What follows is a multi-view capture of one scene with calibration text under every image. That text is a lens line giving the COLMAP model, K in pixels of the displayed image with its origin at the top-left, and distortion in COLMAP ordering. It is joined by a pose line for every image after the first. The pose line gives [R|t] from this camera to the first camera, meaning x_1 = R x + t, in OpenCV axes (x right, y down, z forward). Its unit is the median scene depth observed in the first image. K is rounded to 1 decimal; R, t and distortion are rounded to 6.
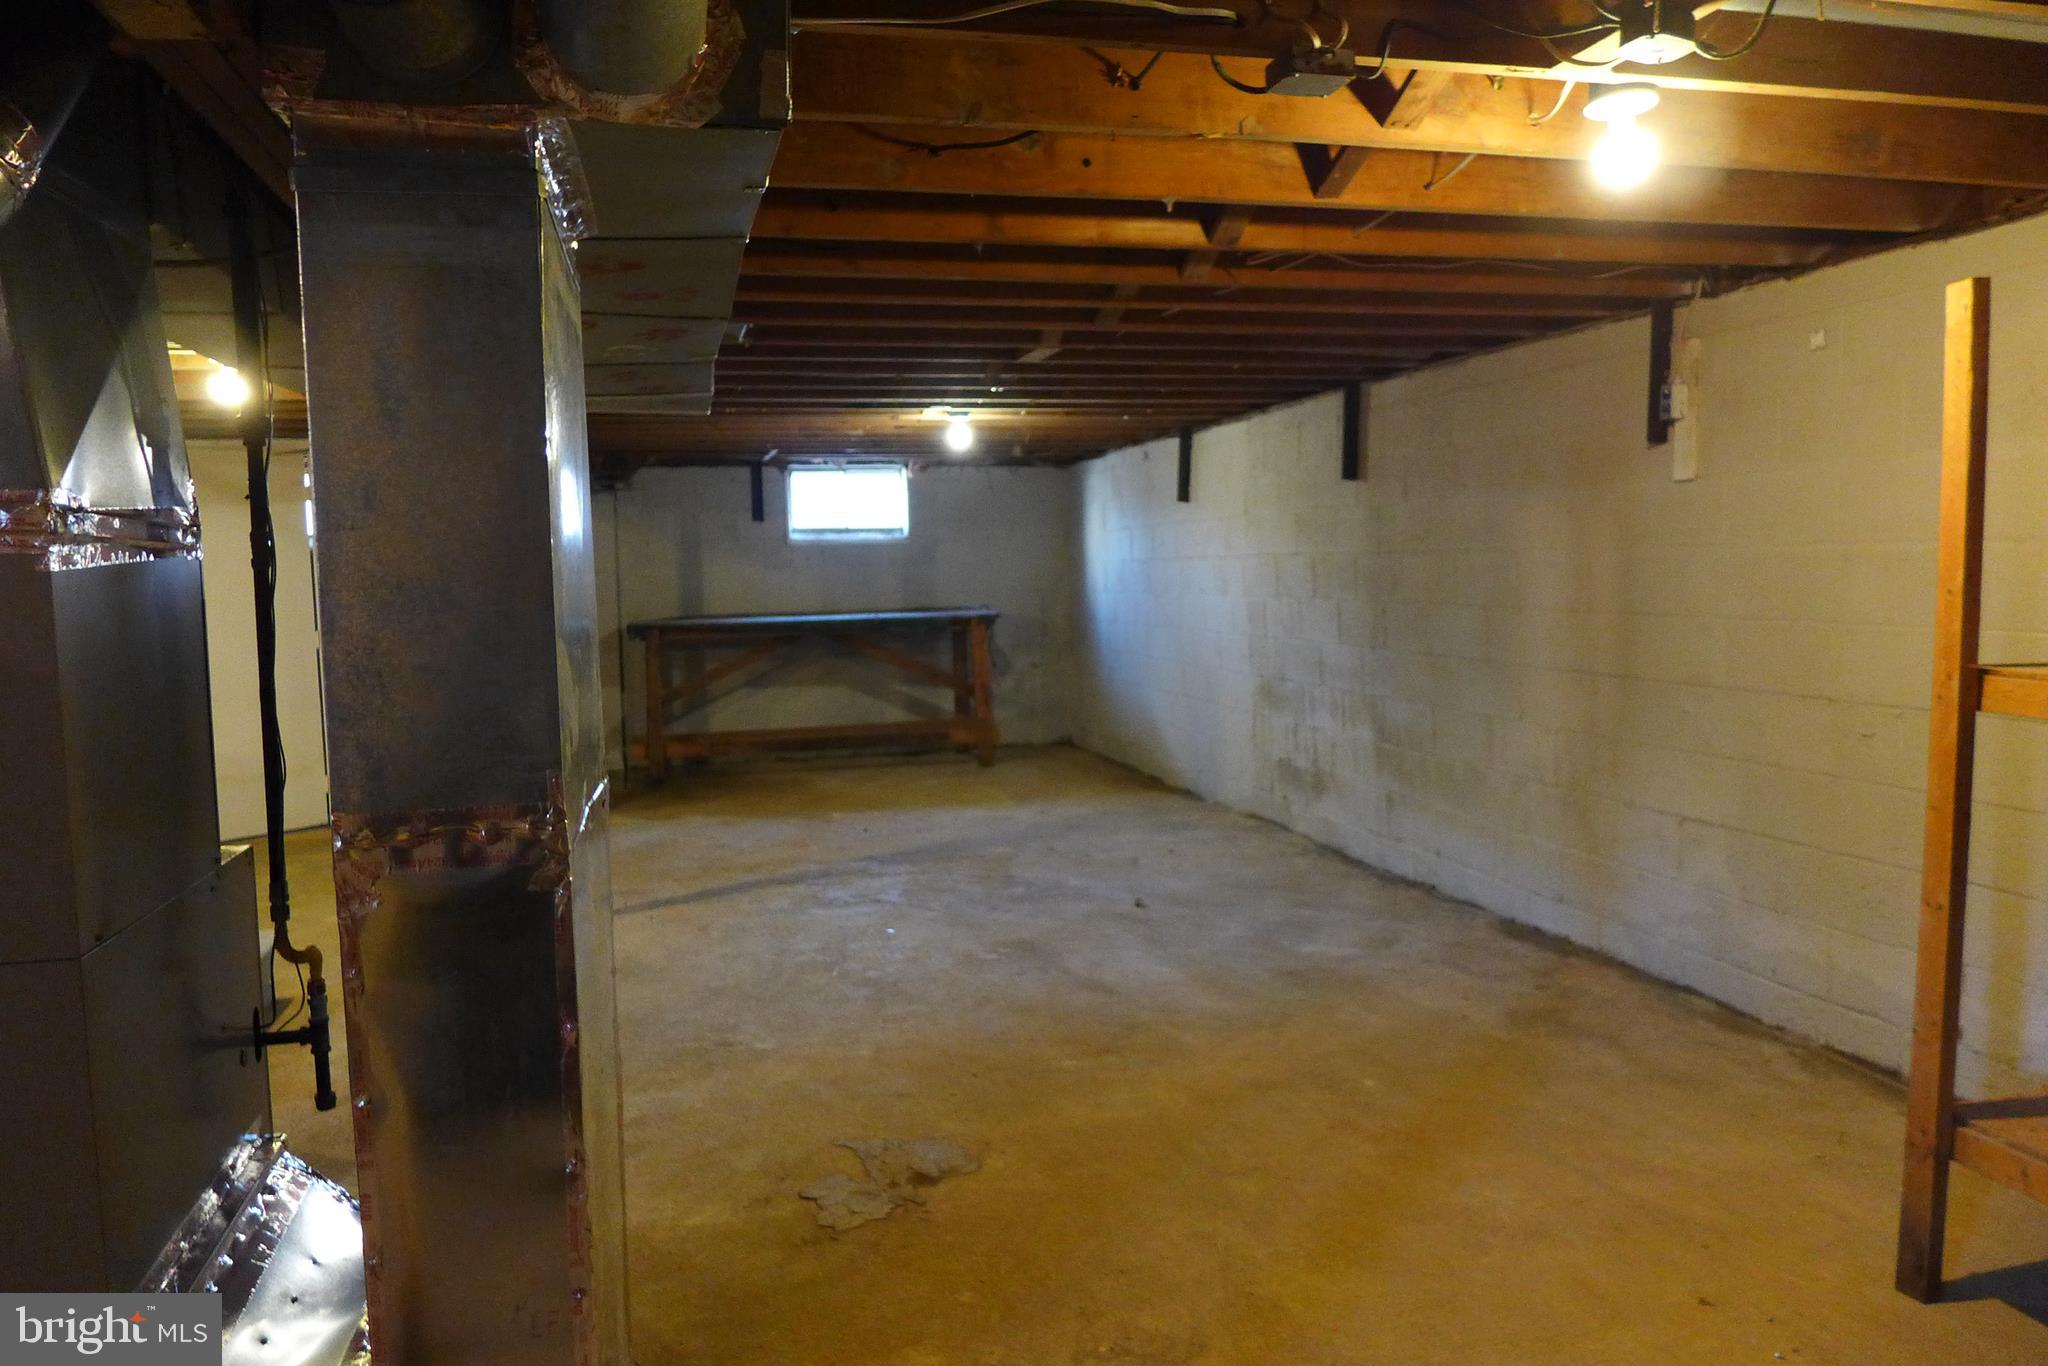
lens RADIAL K [[1457.9, 0, 1025.0], [0, 1457.9, 681.4], [0, 0, 1]] dist [-0.008657, -0.007995]
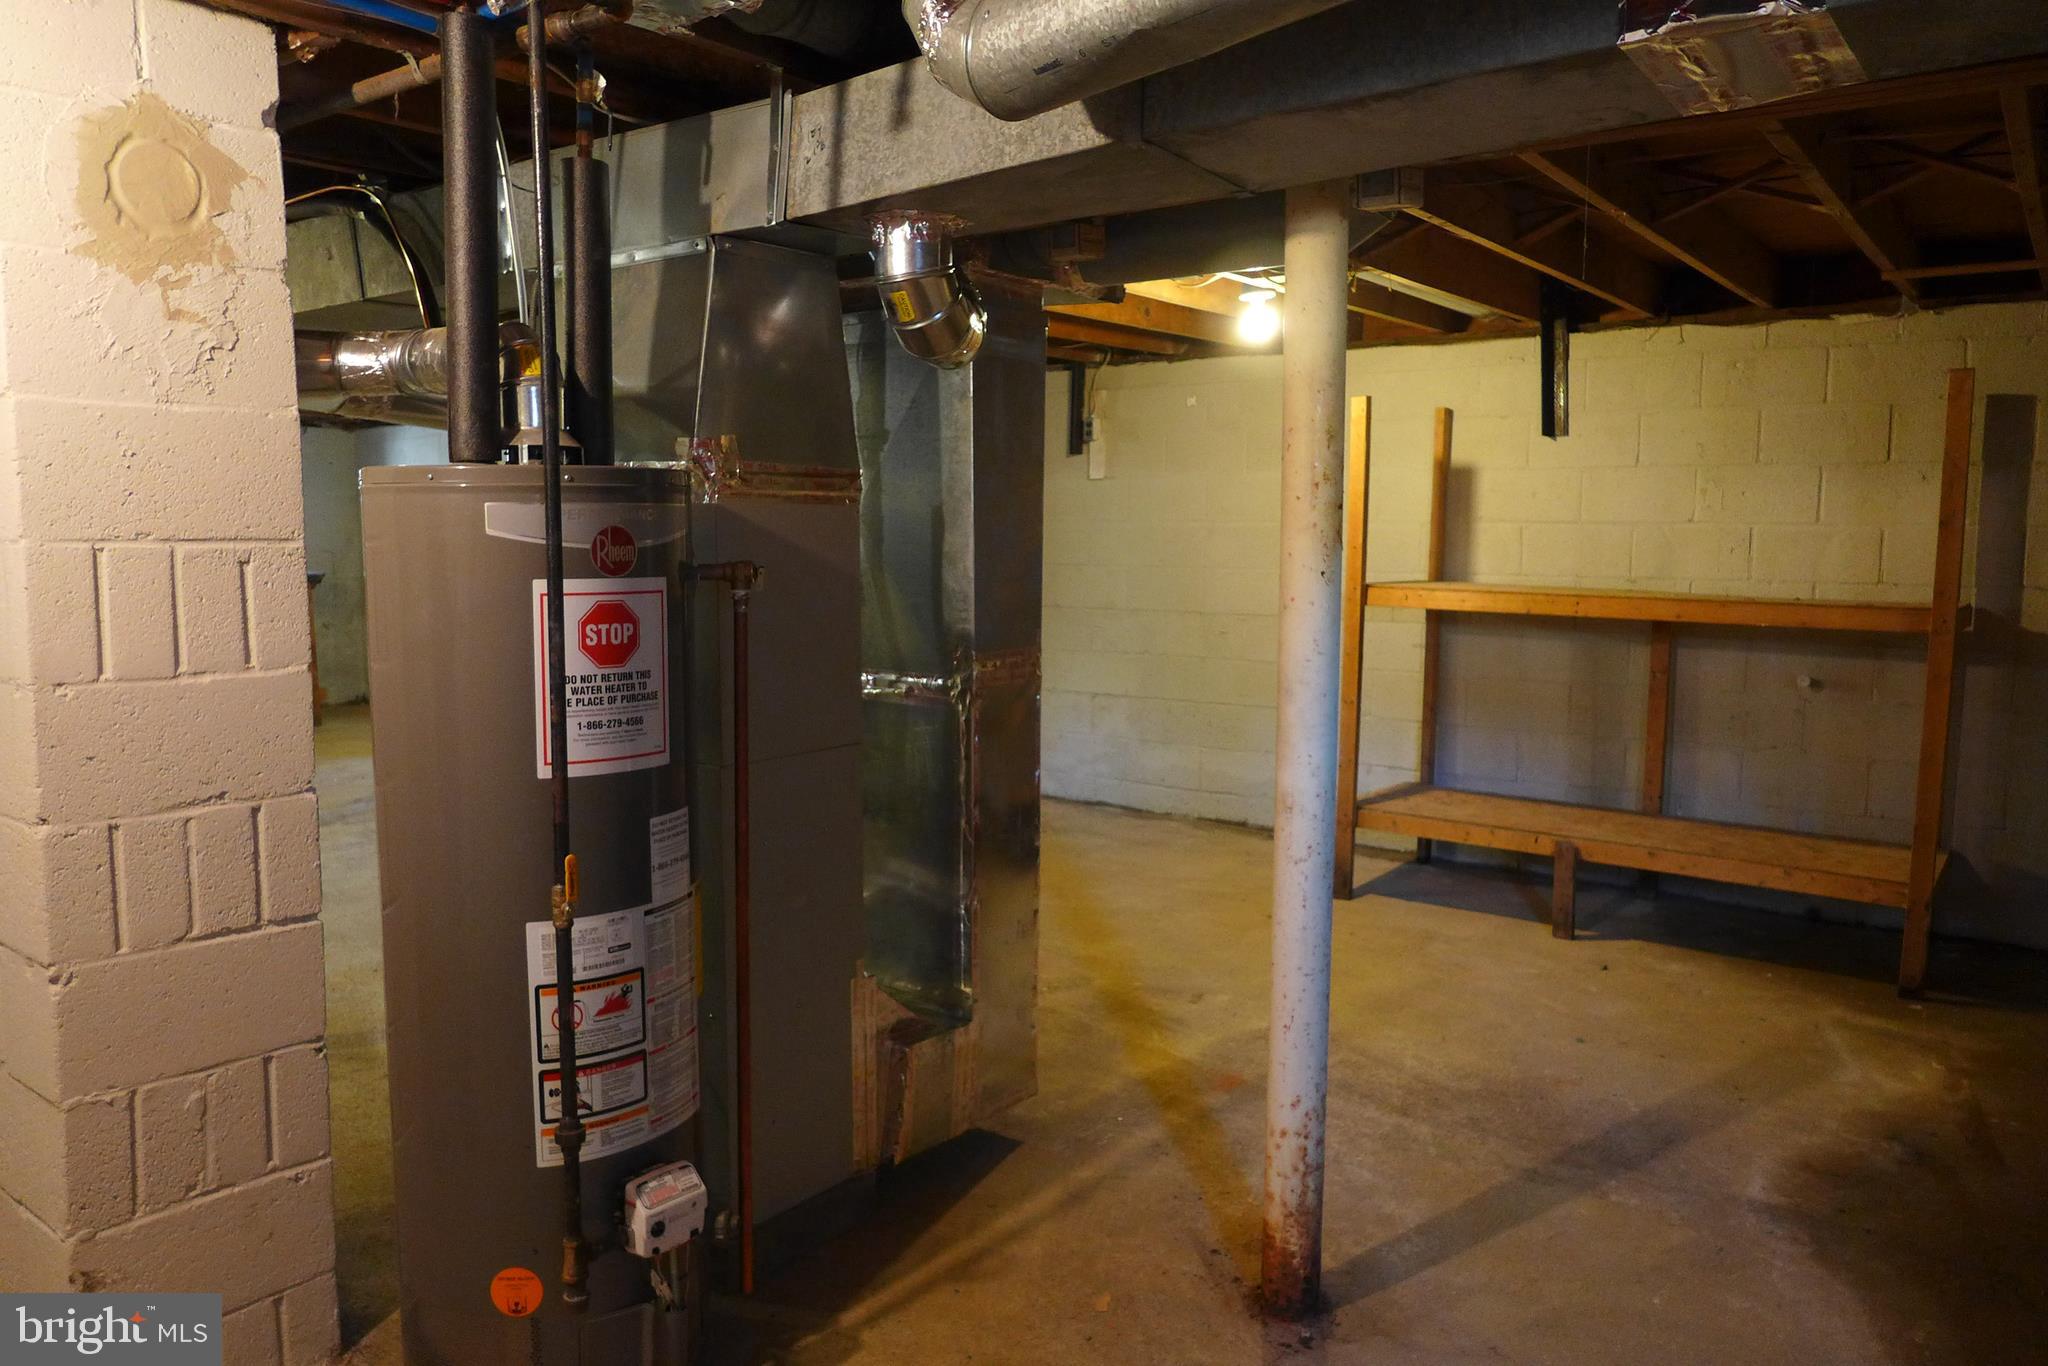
lens RADIAL K [[1457.9, 0, 1021.3], [0, 1457.9, 682.0], [0, 0, 1]] dist [-0.008657, -0.007995]
pose [[0.782721, -0.046944, 0.620599, -0.614478], [0.033699, 0.998885, 0.033056, 0.026836], [-0.621459, -0.004960, 0.783431, -0.192315]]
